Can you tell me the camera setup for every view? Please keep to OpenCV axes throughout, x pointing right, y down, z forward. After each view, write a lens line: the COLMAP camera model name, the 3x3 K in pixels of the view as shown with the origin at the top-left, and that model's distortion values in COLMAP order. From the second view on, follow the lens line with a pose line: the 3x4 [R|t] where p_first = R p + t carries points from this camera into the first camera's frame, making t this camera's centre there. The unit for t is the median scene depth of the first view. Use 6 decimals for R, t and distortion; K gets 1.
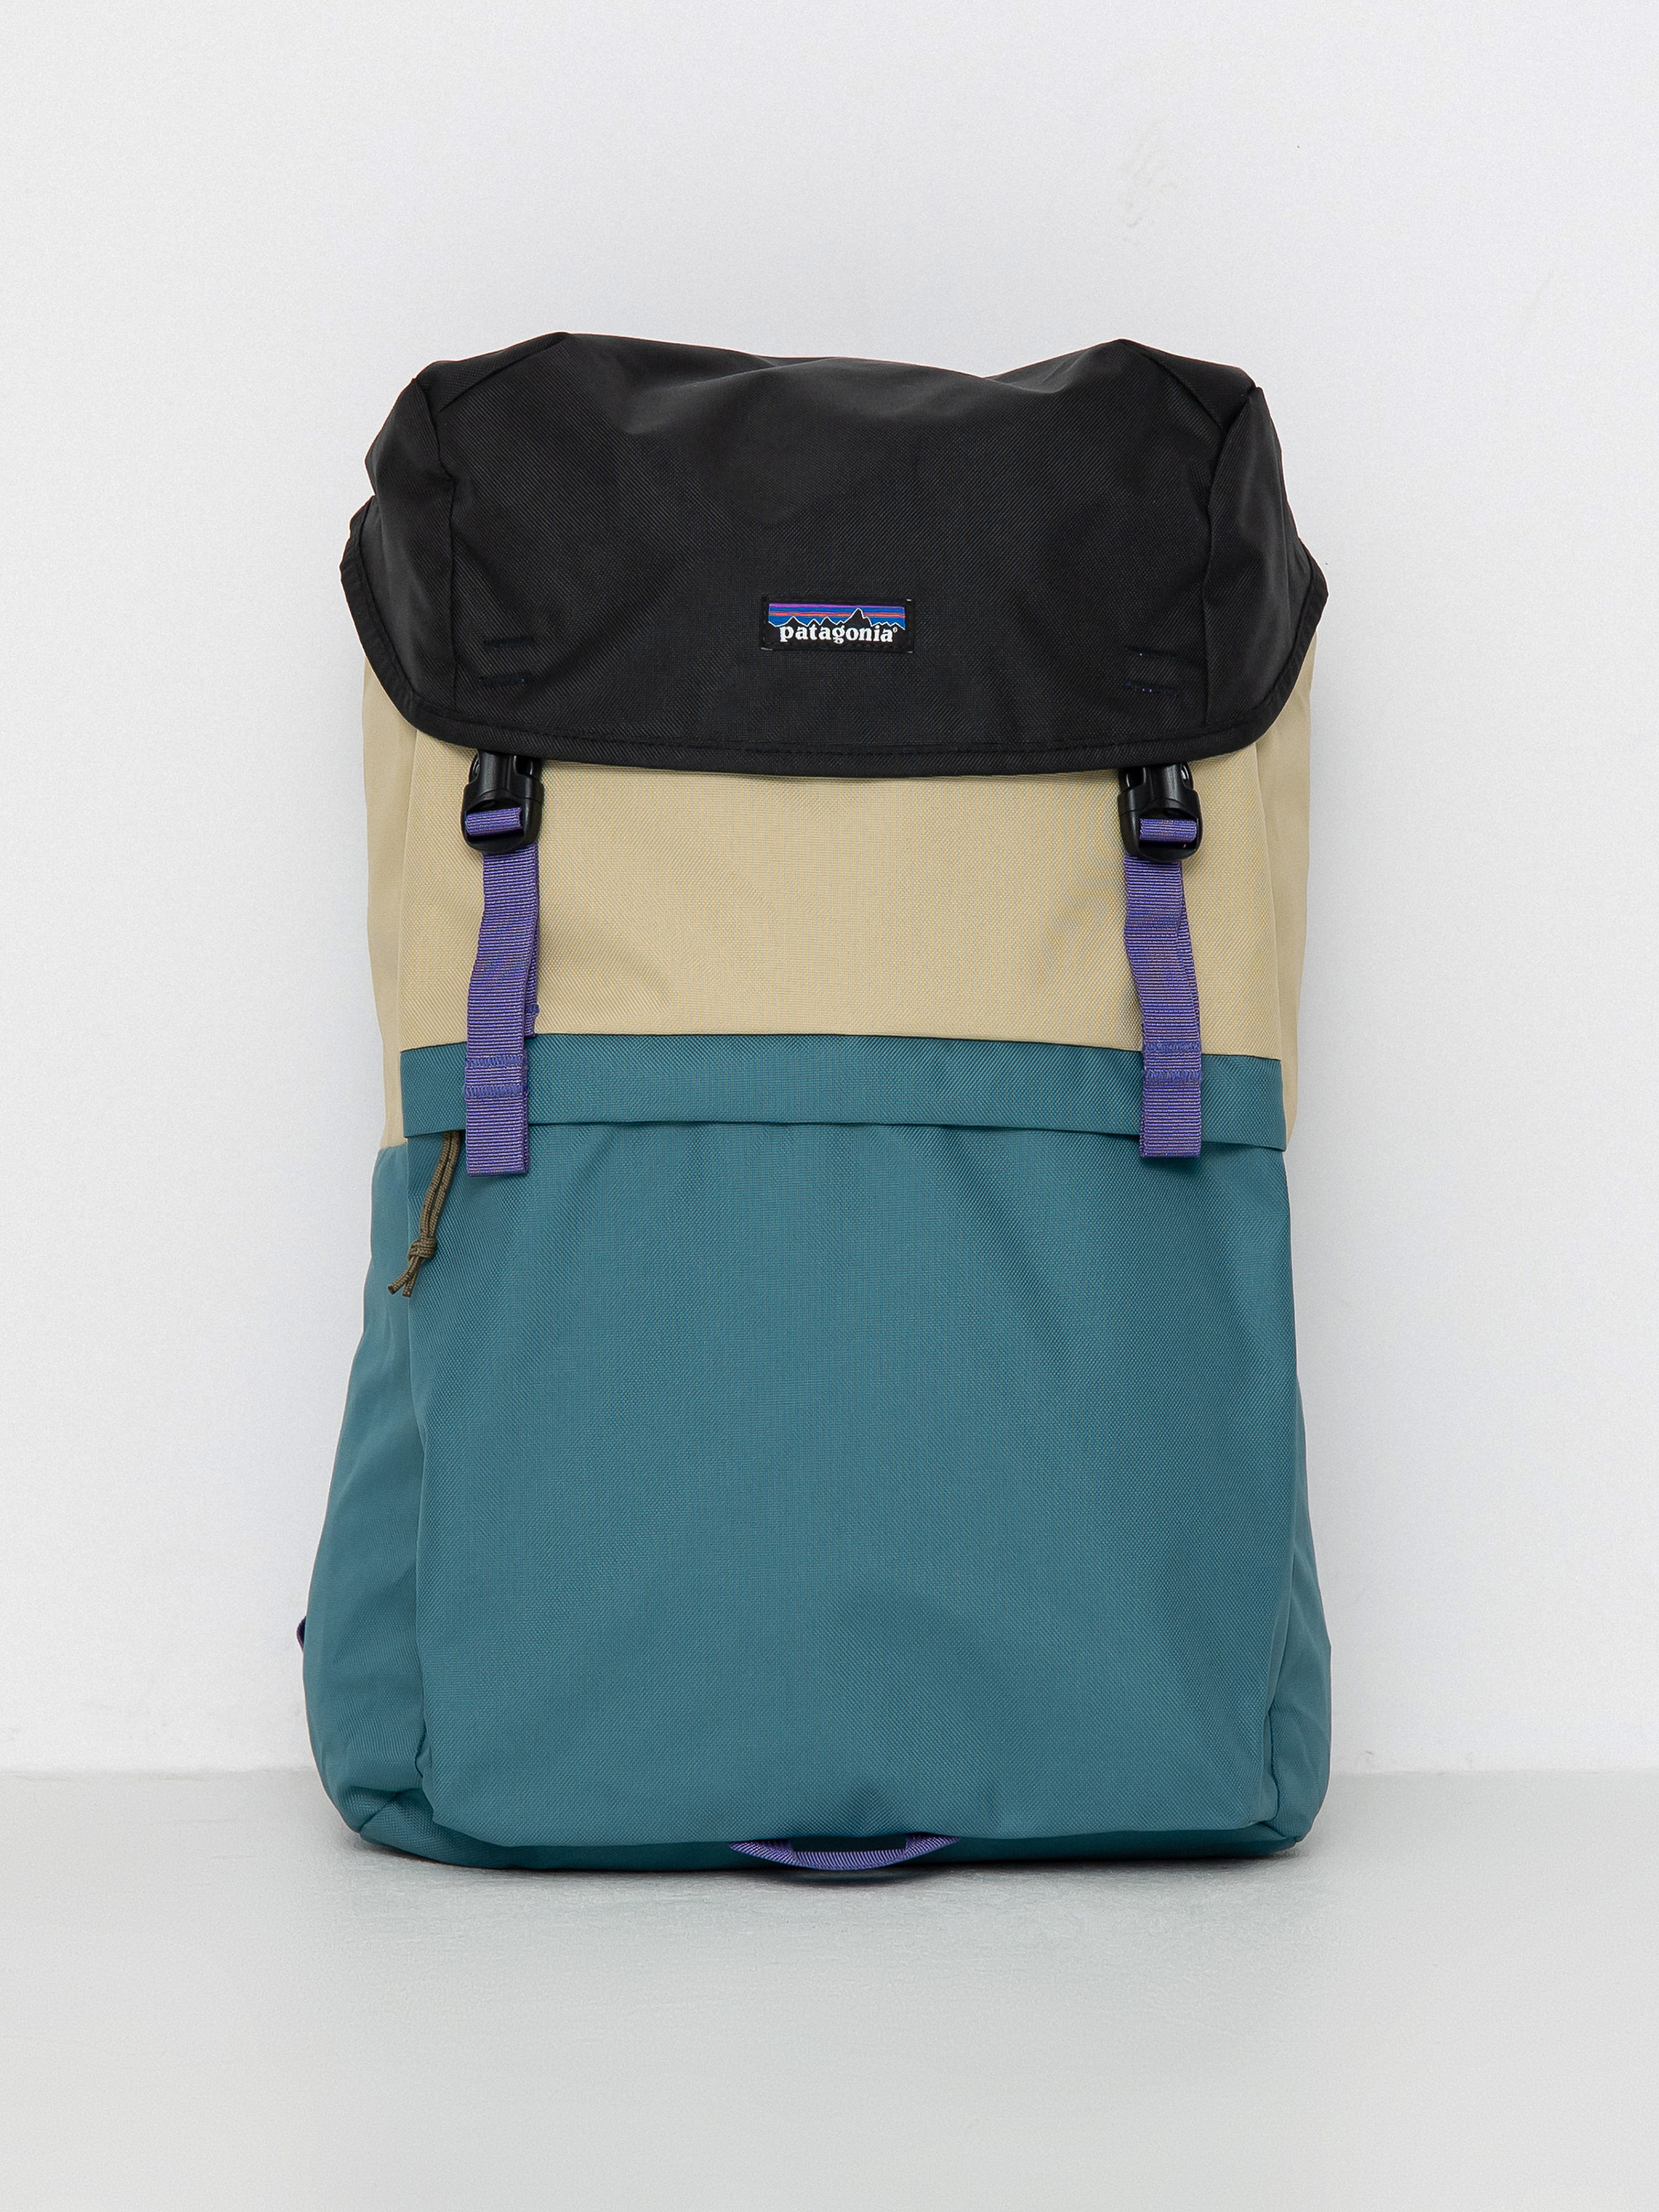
lens RADIAL K [[4326.9, 0, 829.4], [0, 4326.9, 1107.0], [0, 0, 1]] dist [-0.006862, 0.000000]
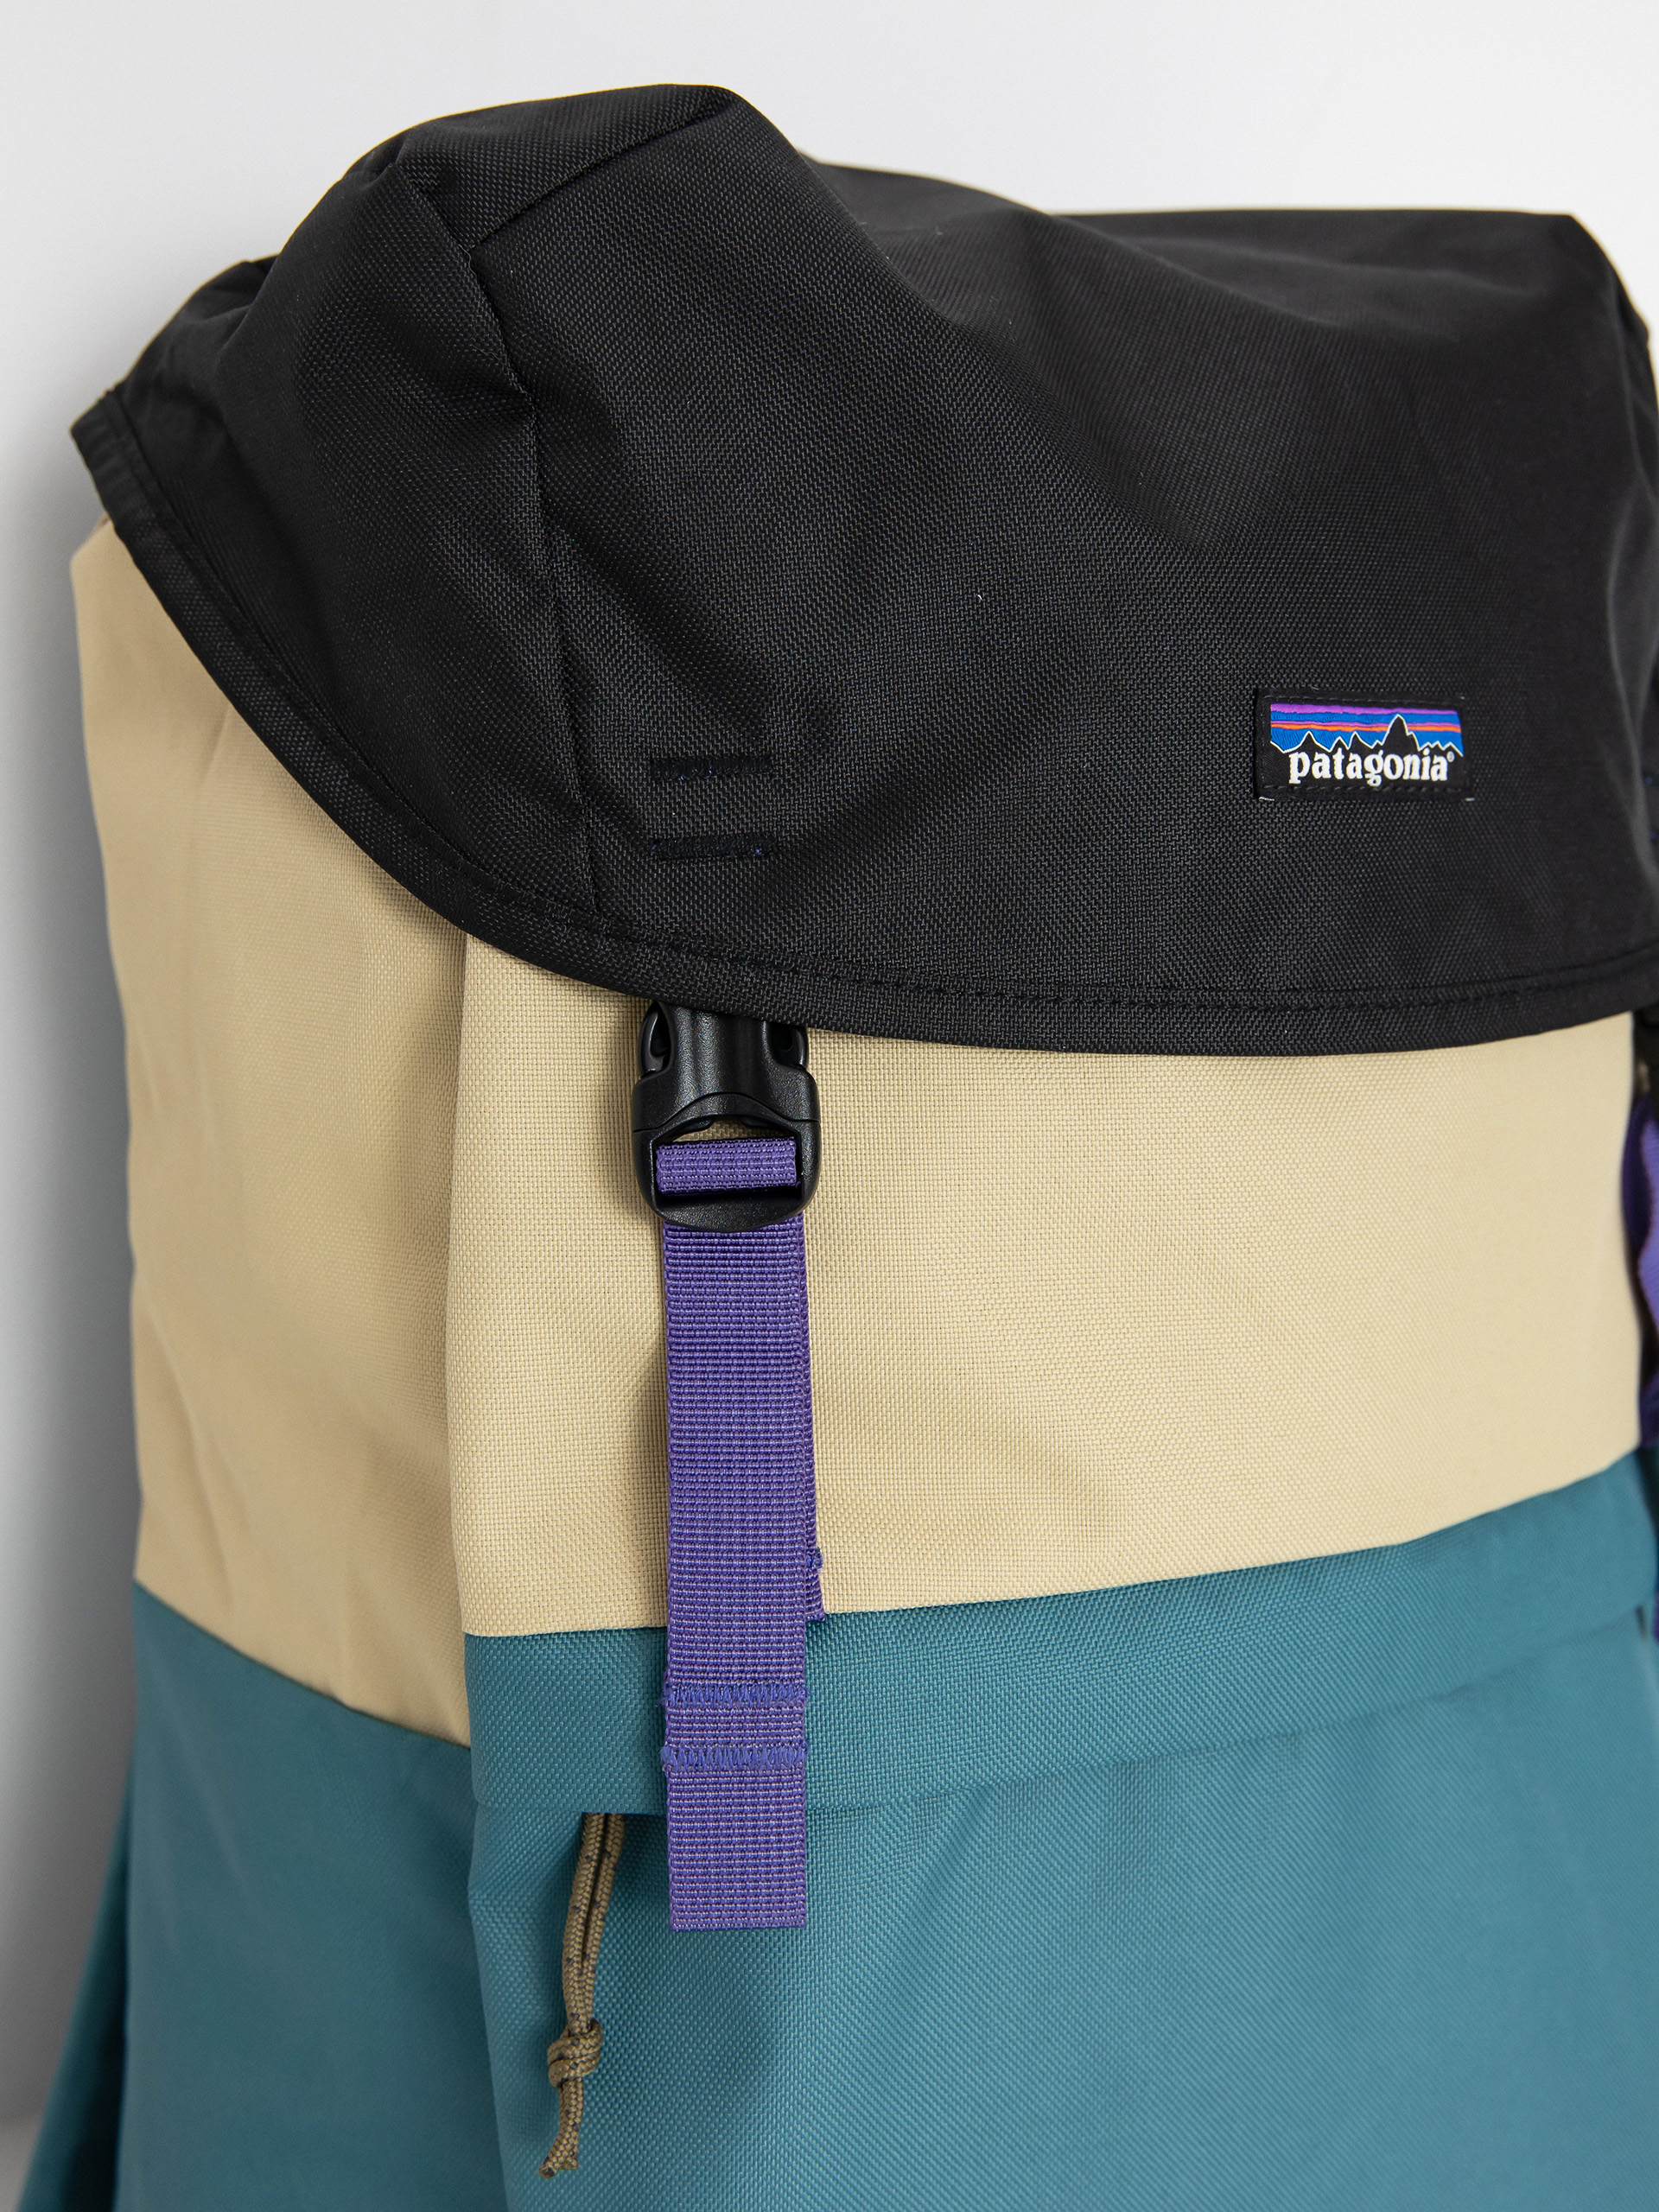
lens RADIAL K [[2870.6, 0, 830.1], [0, 2870.6, 1102.3], [0, 0, 1]] dist [0.023554, 0.000000]
pose [[0.894265, -0.045101, 0.445259, -0.204055], [0.000460, 0.995001, 0.099863, -0.103669], [-0.447537, -0.089099, 0.889816, 0.726583]]
